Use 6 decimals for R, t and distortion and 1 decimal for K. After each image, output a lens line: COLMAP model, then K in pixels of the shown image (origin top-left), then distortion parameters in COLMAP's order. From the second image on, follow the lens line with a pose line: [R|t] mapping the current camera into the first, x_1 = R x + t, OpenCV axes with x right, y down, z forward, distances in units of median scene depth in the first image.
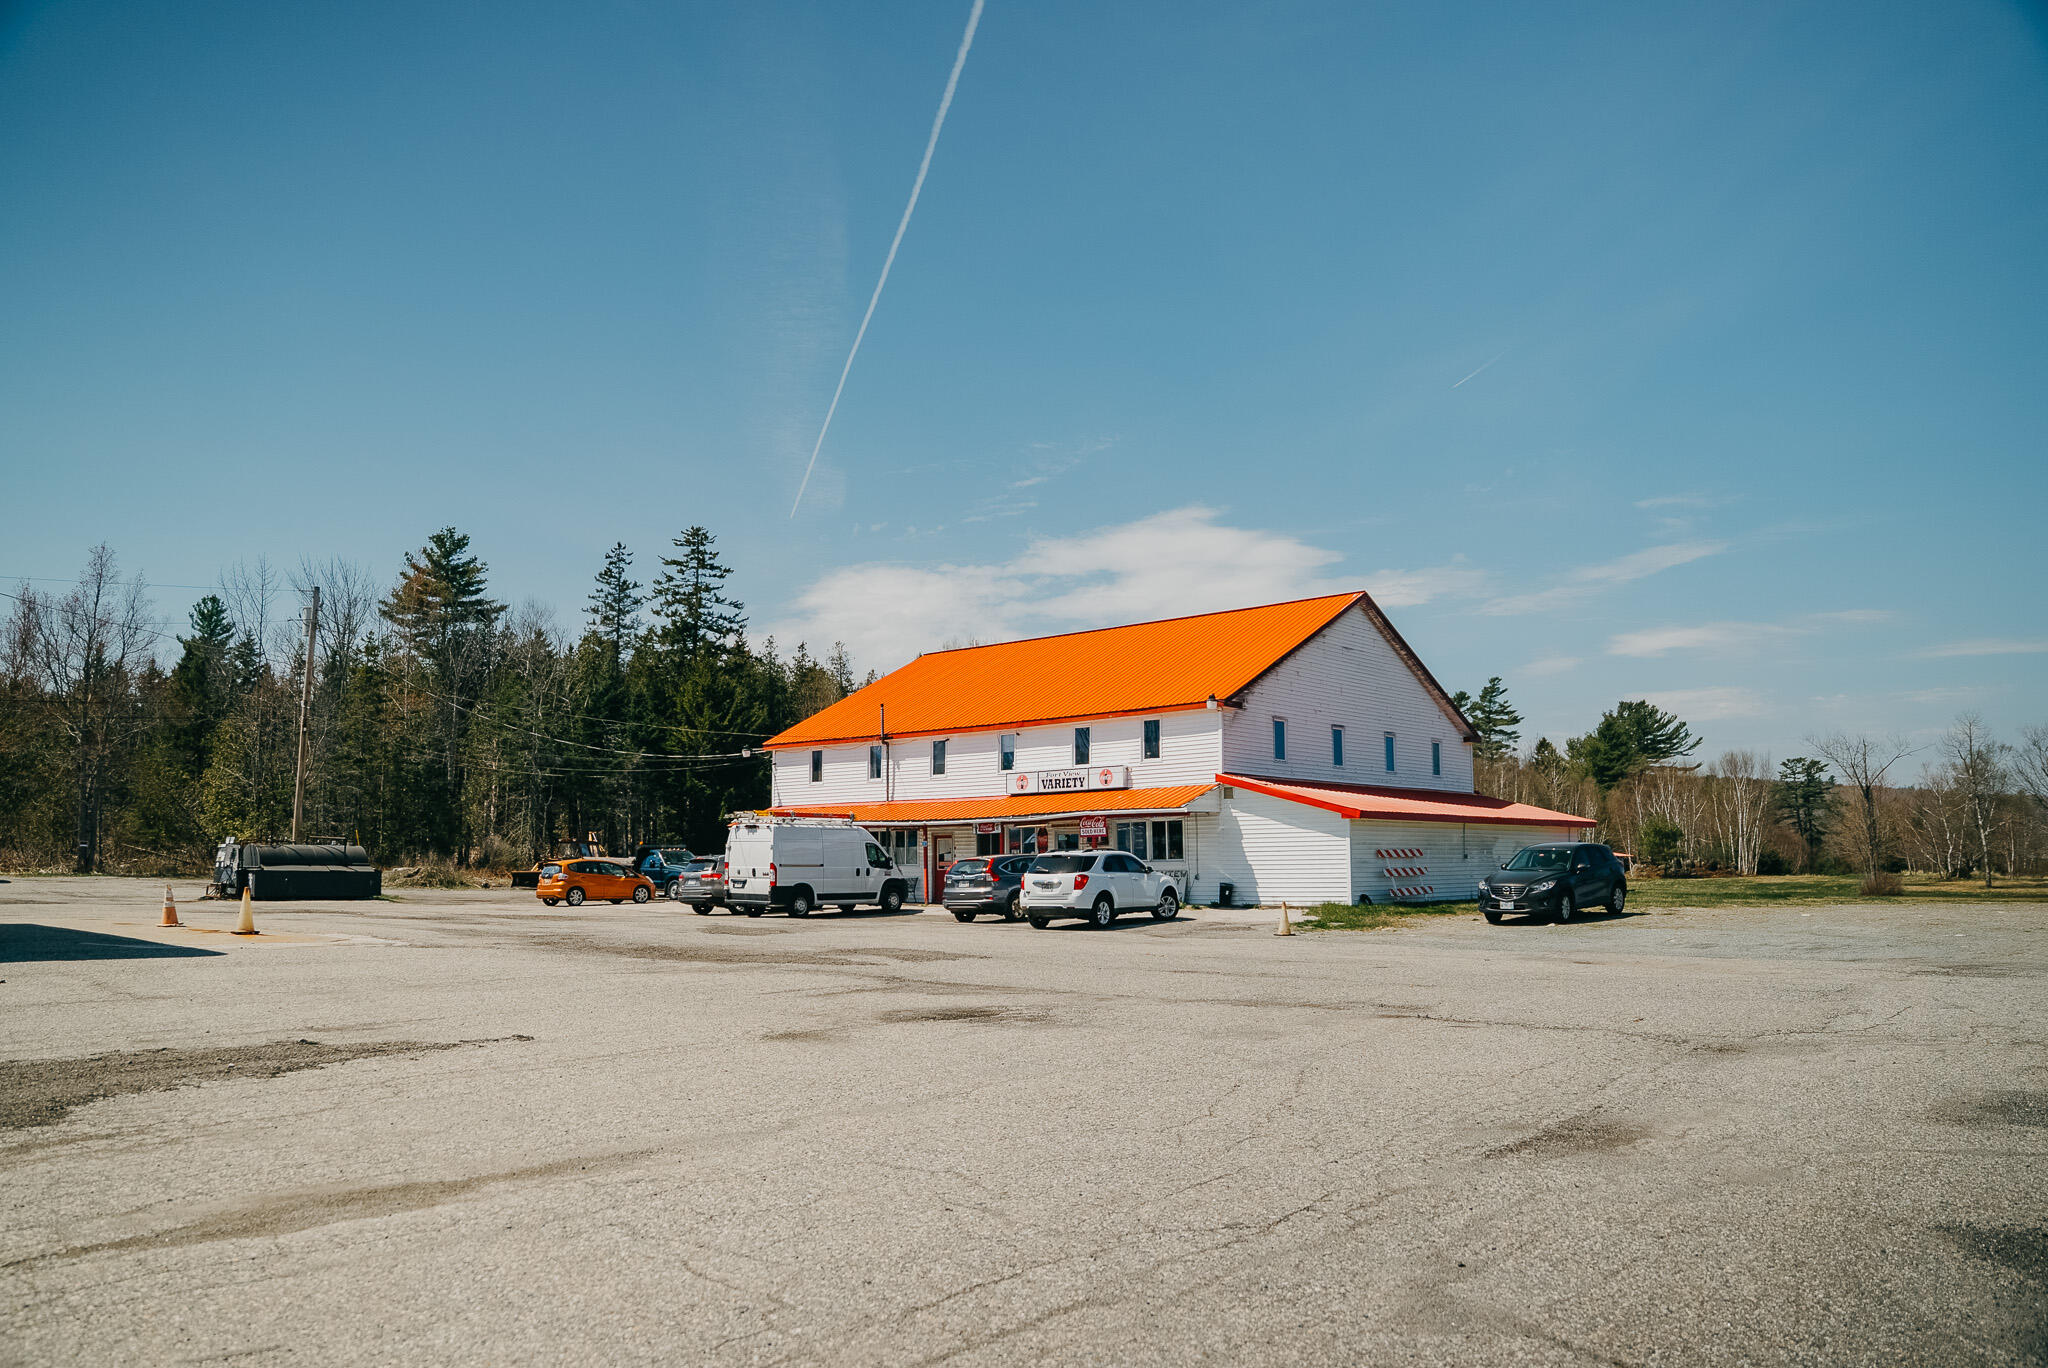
lens RADIAL K [[1468.3, 0, 1017.1], [0, 1468.3, 688.2], [0, 0, 1]] dist [-0.138907, 0.101214]
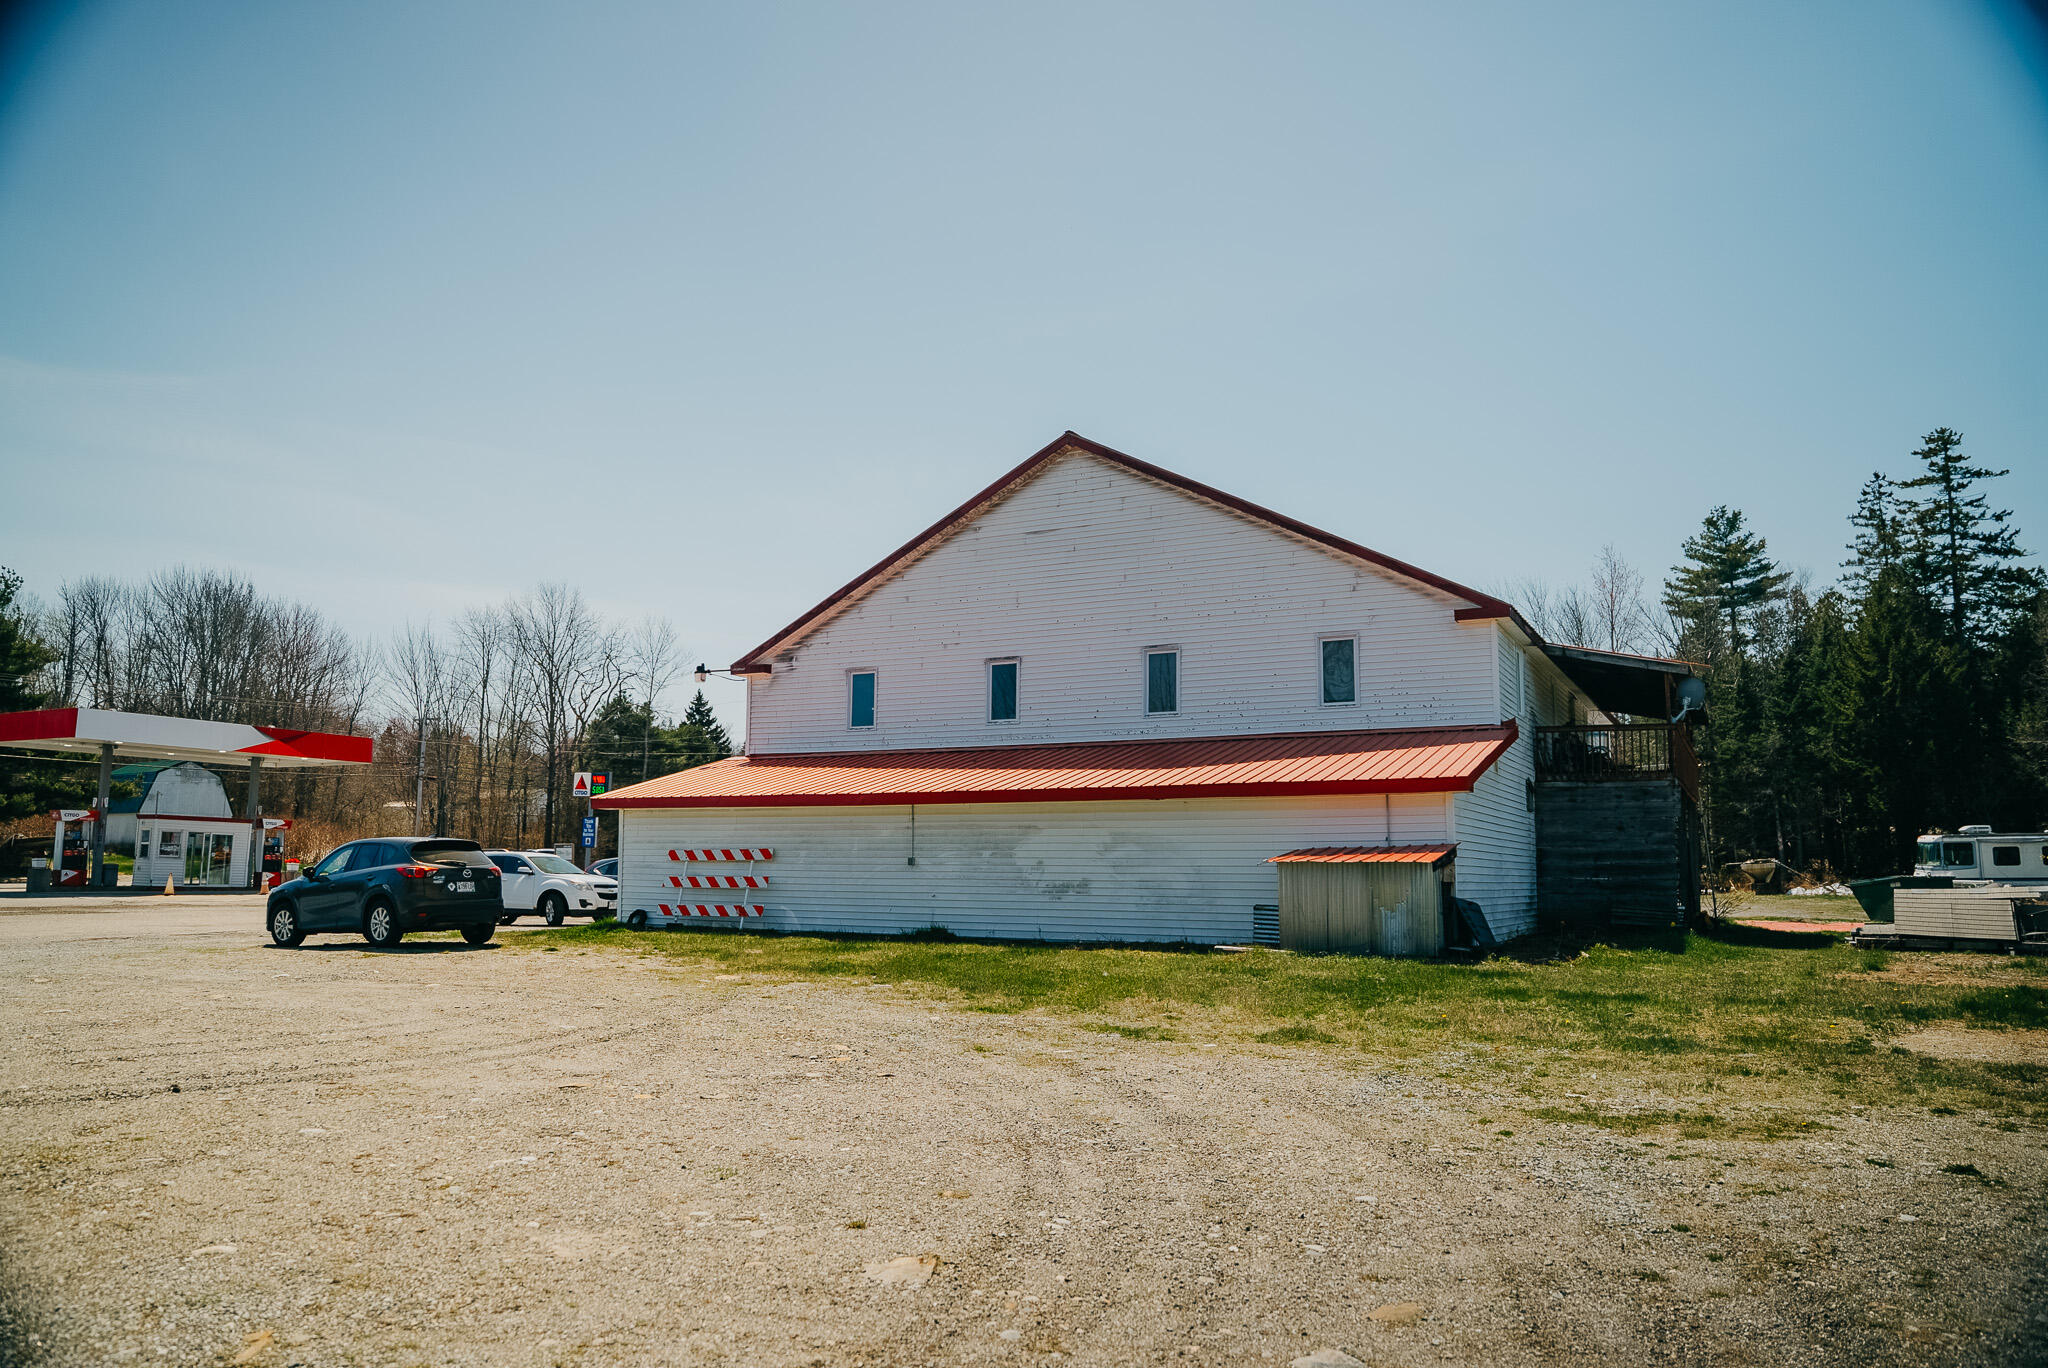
lens RADIAL K [[1401.1, 0, 1025.5], [0, 1401.1, 679.4], [0, 0, 1]] dist [-0.145981, 0.109586]
pose [[0.231284, -0.129544, -0.964223, 0.787164], [0.111191, 0.988121, -0.106084, 0.097795], [0.966511, -0.082677, 0.242941, 0.822995]]
